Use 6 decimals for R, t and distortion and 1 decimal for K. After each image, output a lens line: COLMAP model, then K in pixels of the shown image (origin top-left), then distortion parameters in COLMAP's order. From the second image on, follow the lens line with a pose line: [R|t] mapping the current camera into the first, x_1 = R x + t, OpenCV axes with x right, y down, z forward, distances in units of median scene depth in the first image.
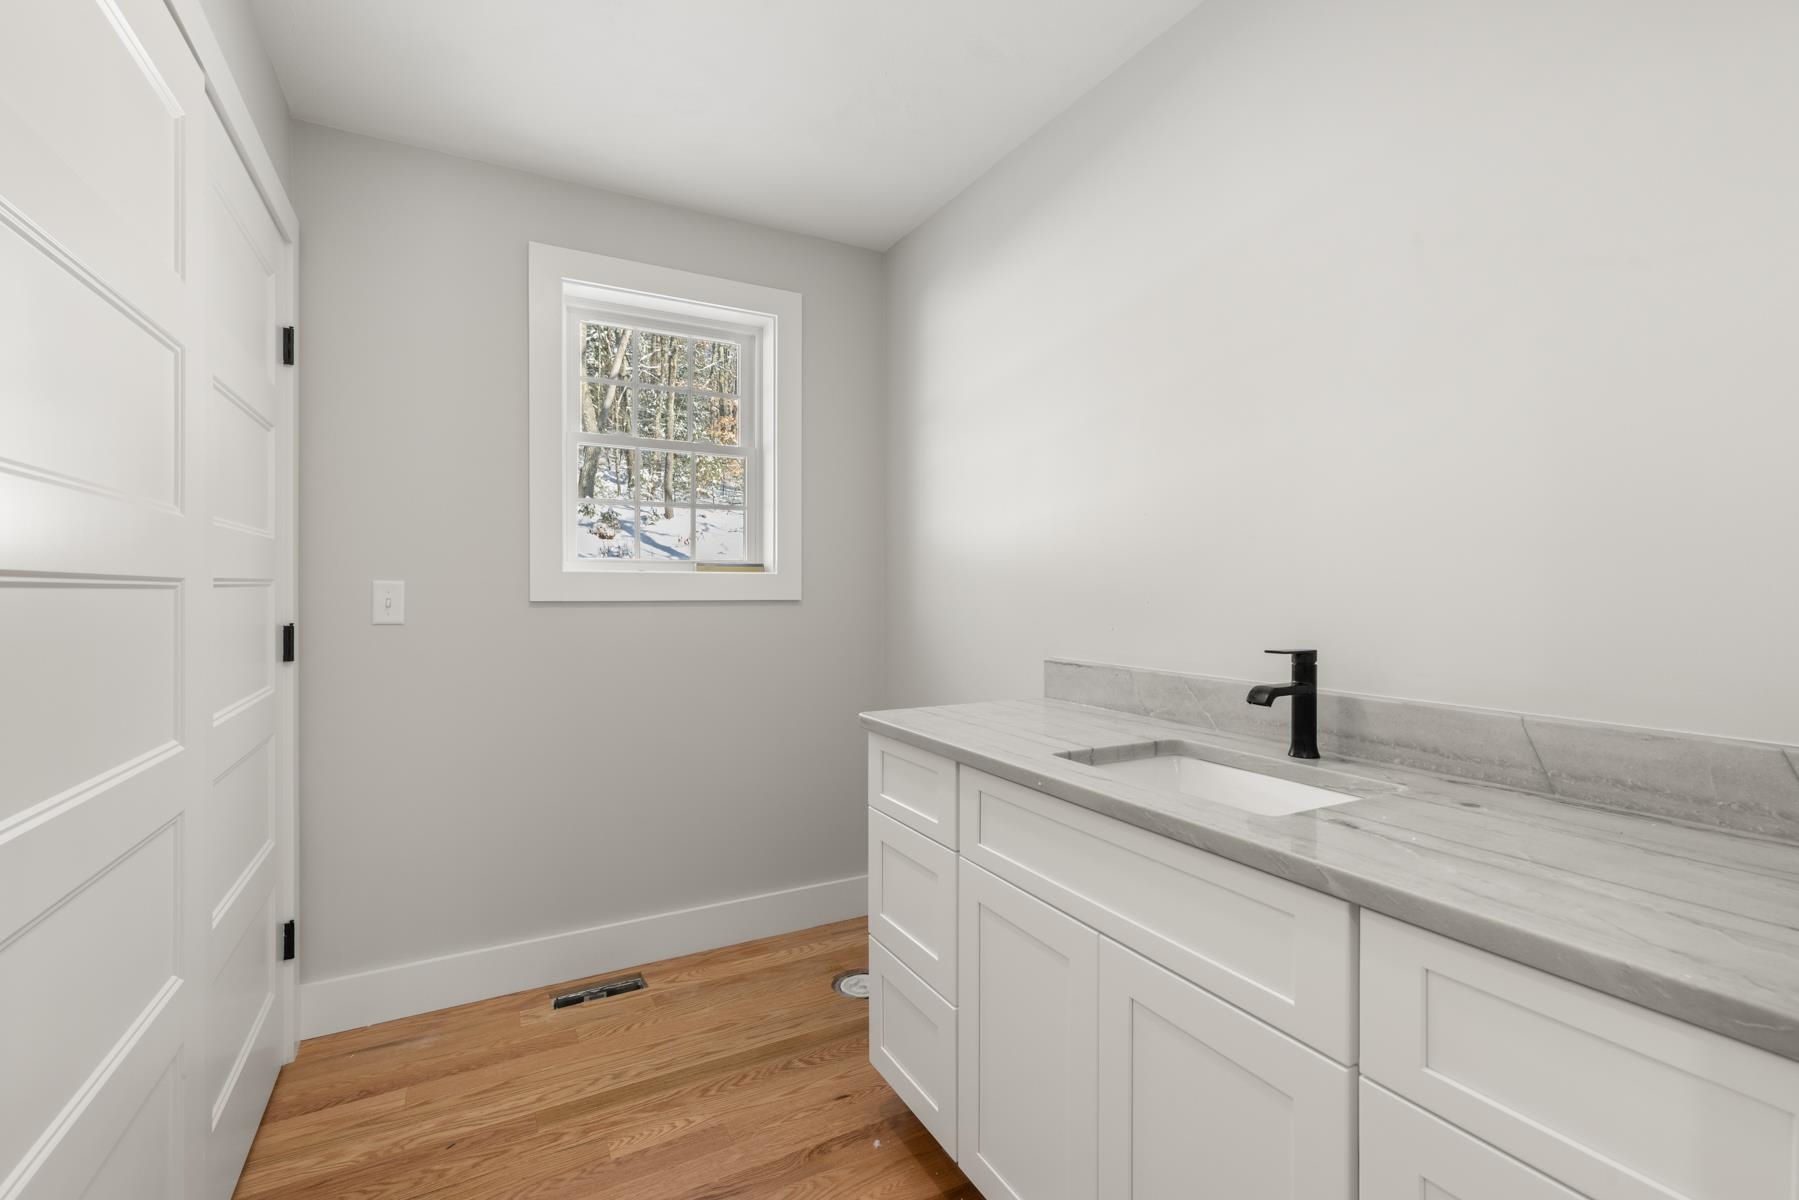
lens RADIAL K [[819.2, 0, 903.8], [0, 819.2, 599.8], [0, 0, 1]] dist [0.012175, -0.001319]
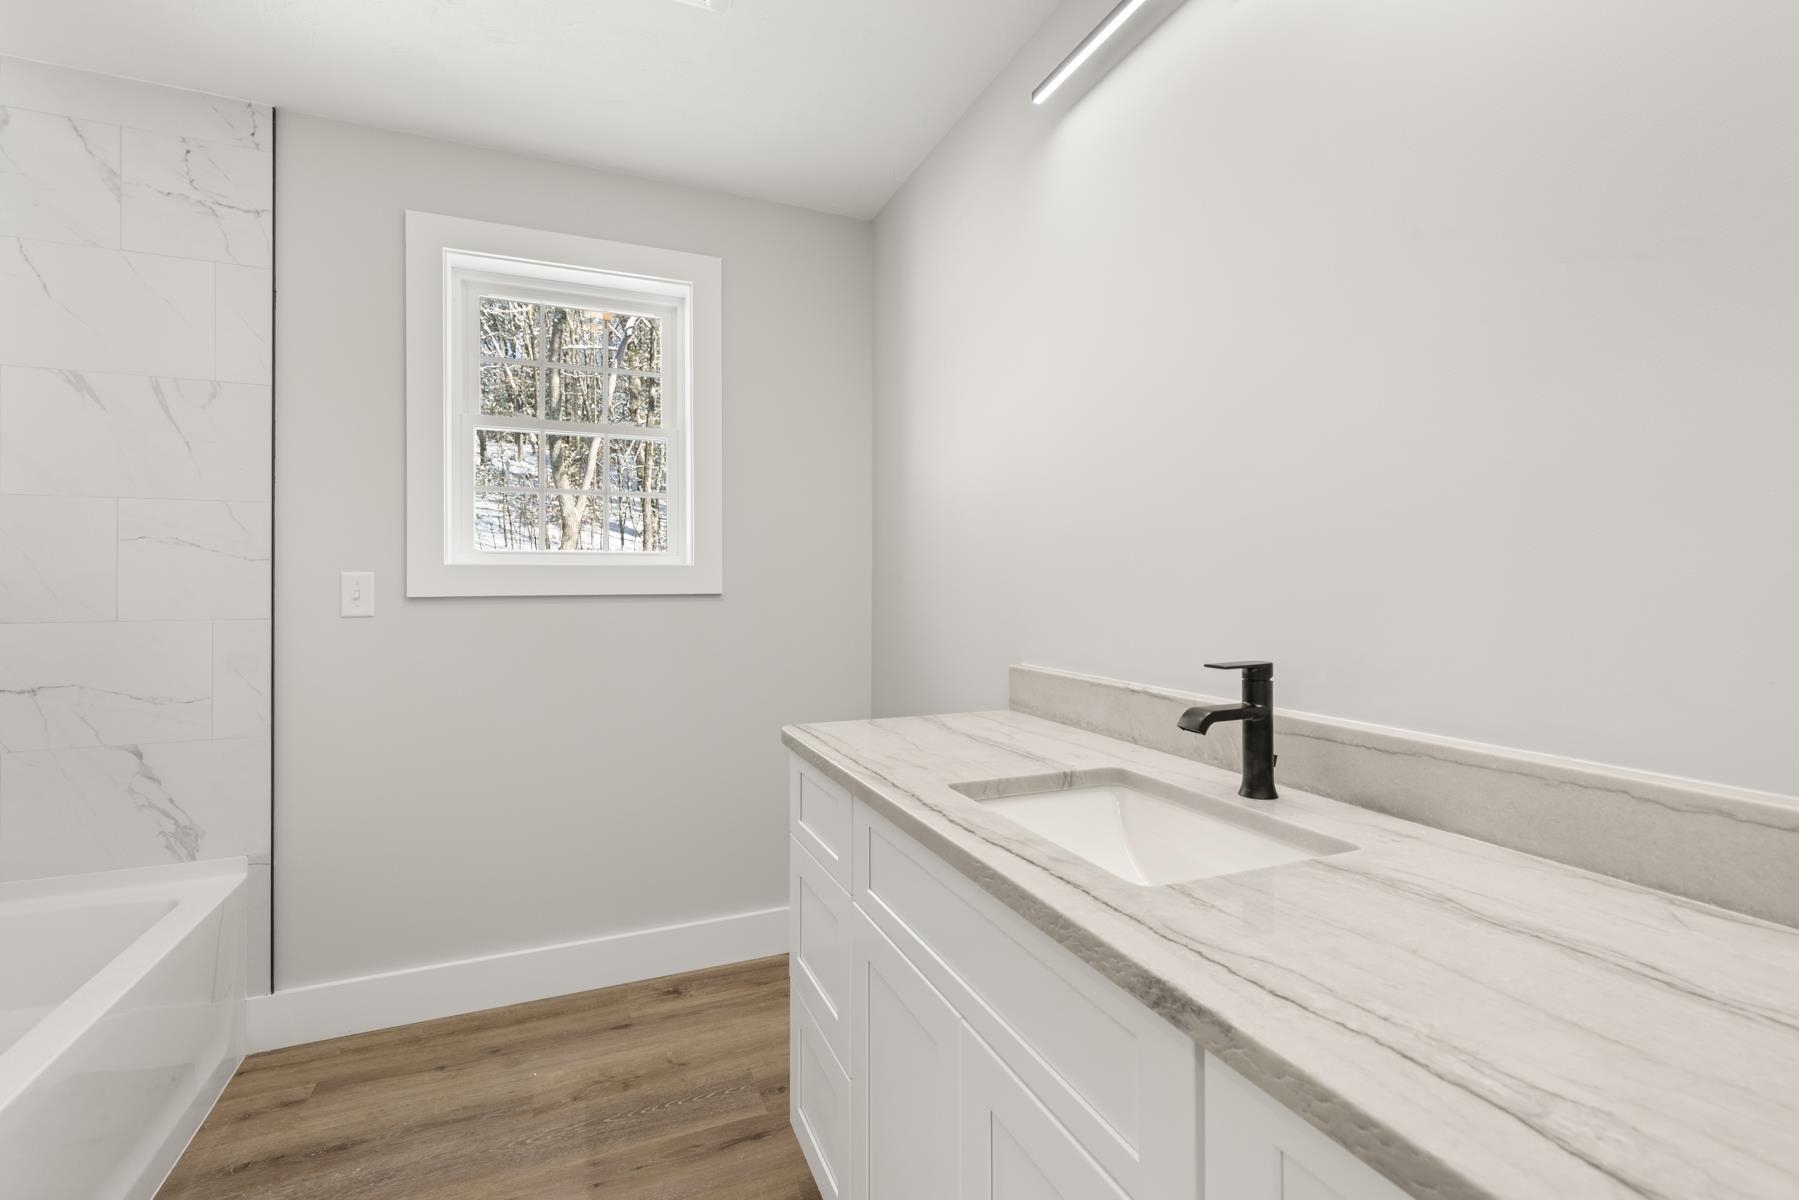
lens RADIAL K [[819.2, 0, 912.3], [0, 819.2, 572.6], [0, 0, 1]] dist [0.012175, -0.001319]
pose [[0.994130, 0.001538, -0.108182, 0.210713], [-0.003745, 0.999789, -0.020201, -0.008761], [0.108128, 0.020488, 0.993926, 0.144585]]
